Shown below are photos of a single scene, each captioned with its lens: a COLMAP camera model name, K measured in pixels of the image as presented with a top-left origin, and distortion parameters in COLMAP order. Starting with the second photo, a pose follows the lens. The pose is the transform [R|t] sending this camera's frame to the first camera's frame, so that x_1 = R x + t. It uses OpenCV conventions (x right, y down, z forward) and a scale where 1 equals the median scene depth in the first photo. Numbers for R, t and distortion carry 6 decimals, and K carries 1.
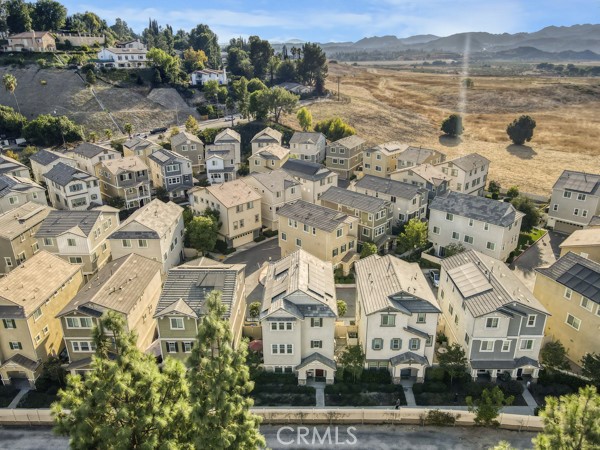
lens RADIAL K [[440.7, 0, 306.0], [0, 440.7, 224.3], [0, 0, 1]] dist [0.007991, 0.005521]
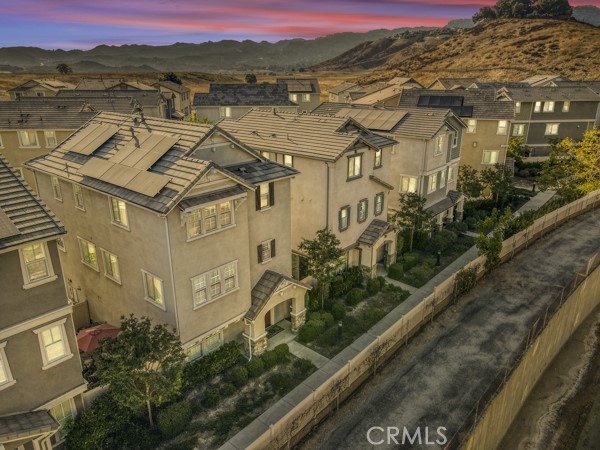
lens RADIAL K [[440.7, 0, 306.0], [0, 440.7, 224.3], [0, 0, 1]] dist [0.007991, 0.005521]
pose [[0.643032, -0.251588, 0.723335, -0.275635], [0.276912, 0.956977, 0.086683, 0.216314], [-0.714024, 0.144560, 0.685035, 0.649996]]
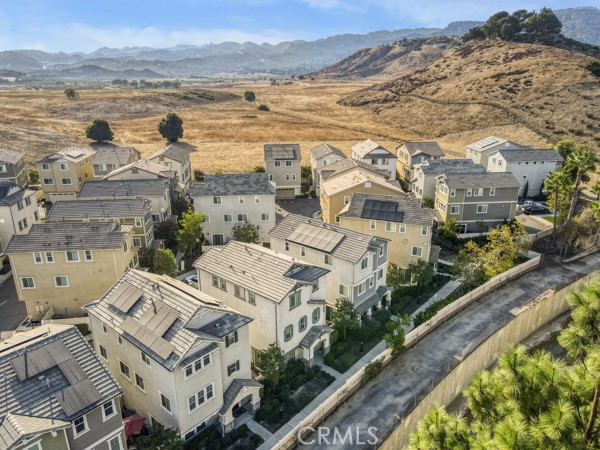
lens RADIAL K [[440.7, 0, 306.0], [0, 440.7, 224.3], [0, 0, 1]] dist [0.007991, 0.005521]
pose [[0.645032, -0.253568, 0.720858, -0.376891], [0.281100, 0.955931, 0.084726, 0.008074], [-0.710575, 0.147982, 0.687884, 0.356977]]
